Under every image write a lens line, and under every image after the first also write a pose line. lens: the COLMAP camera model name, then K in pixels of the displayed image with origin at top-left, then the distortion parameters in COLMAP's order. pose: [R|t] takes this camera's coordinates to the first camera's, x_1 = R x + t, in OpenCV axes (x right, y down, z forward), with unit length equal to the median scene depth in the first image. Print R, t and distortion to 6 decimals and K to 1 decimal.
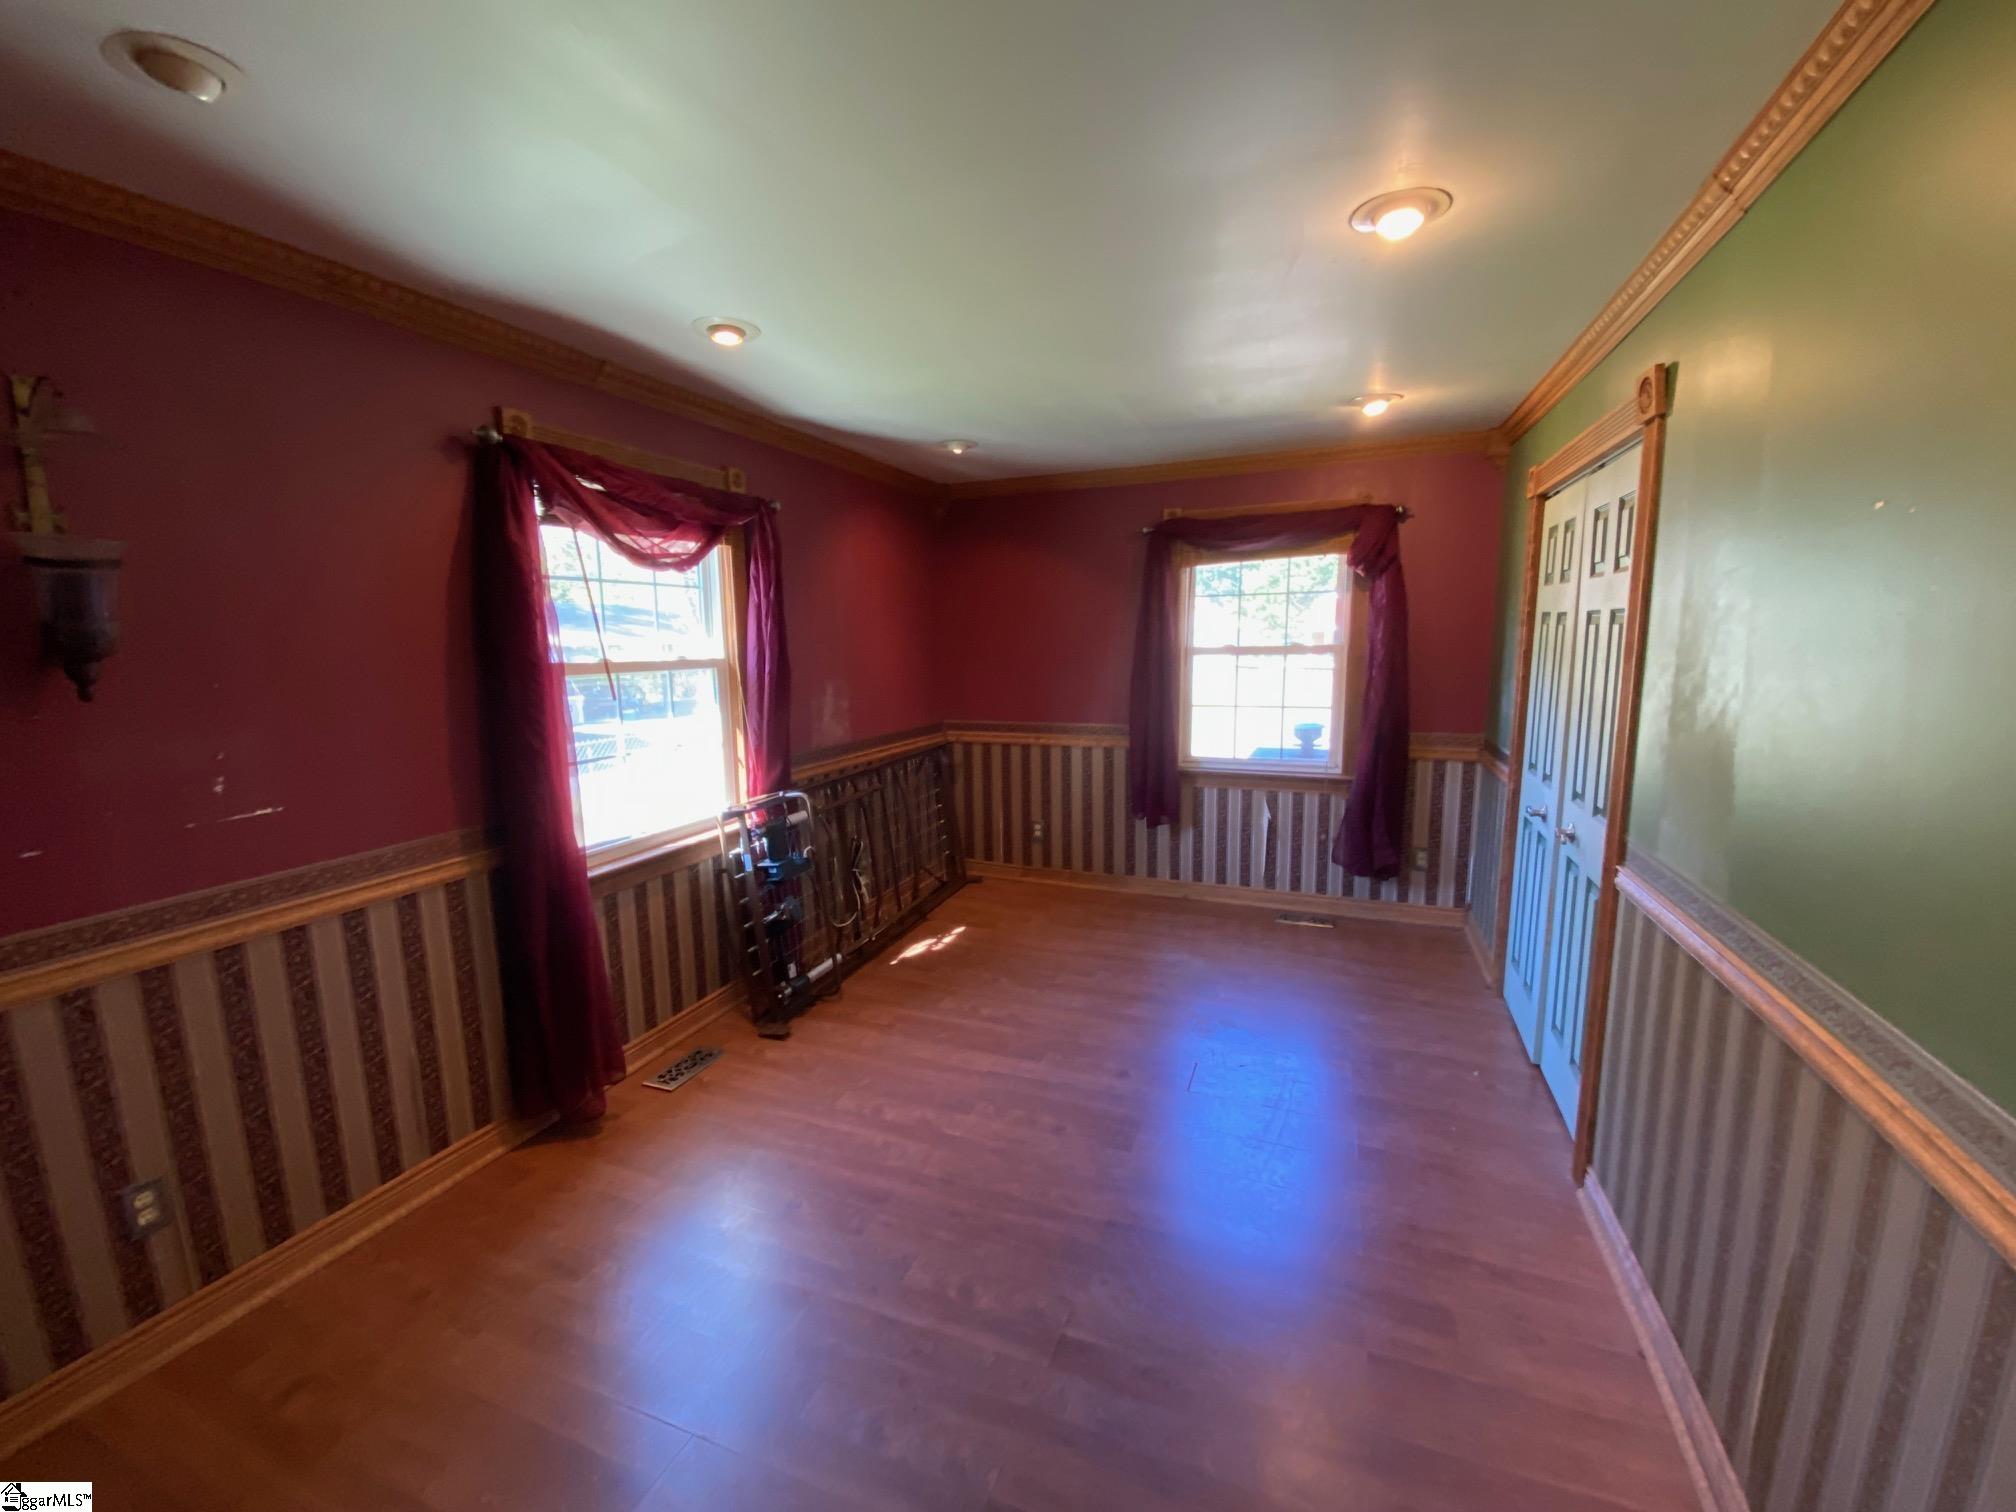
lens RADIAL K [[840.3, 0, 1003.5], [0, 840.3, 758.1], [0, 0, 1]] dist [0.074763, -0.045203]
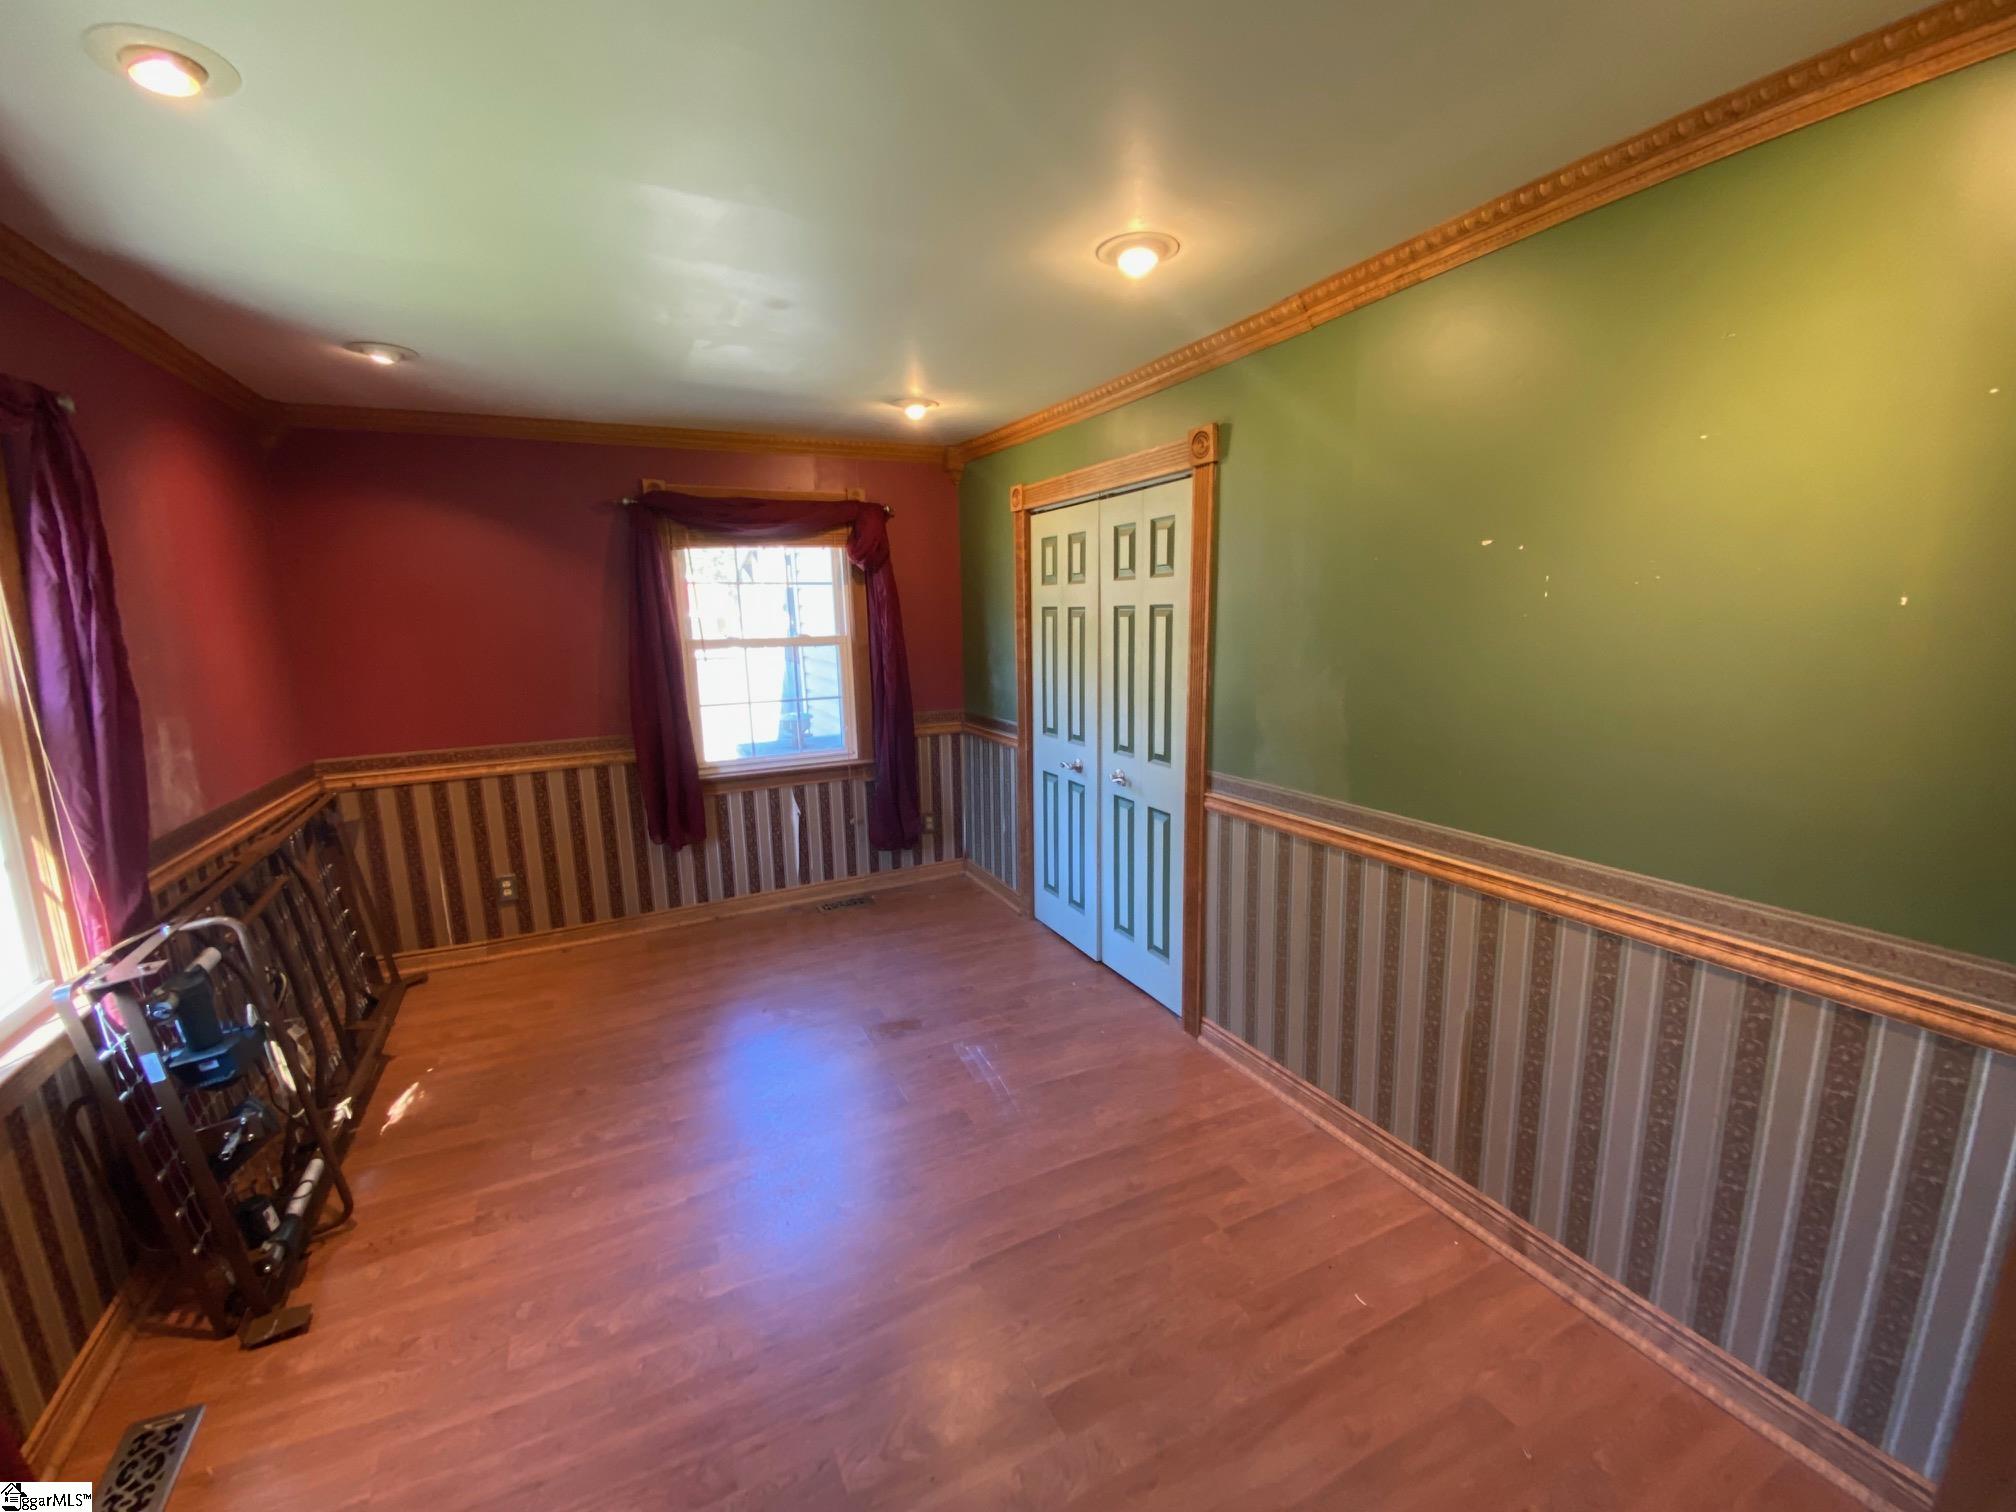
lens RADIAL K [[840.3, 0, 1003.5], [0, 840.3, 758.1], [0, 0, 1]] dist [0.074763, -0.045203]
pose [[0.664513, -0.134928, 0.734995, -0.251394], [0.123658, 0.989859, 0.069915, -0.033488], [-0.736974, 0.044429, 0.674459, 0.174458]]
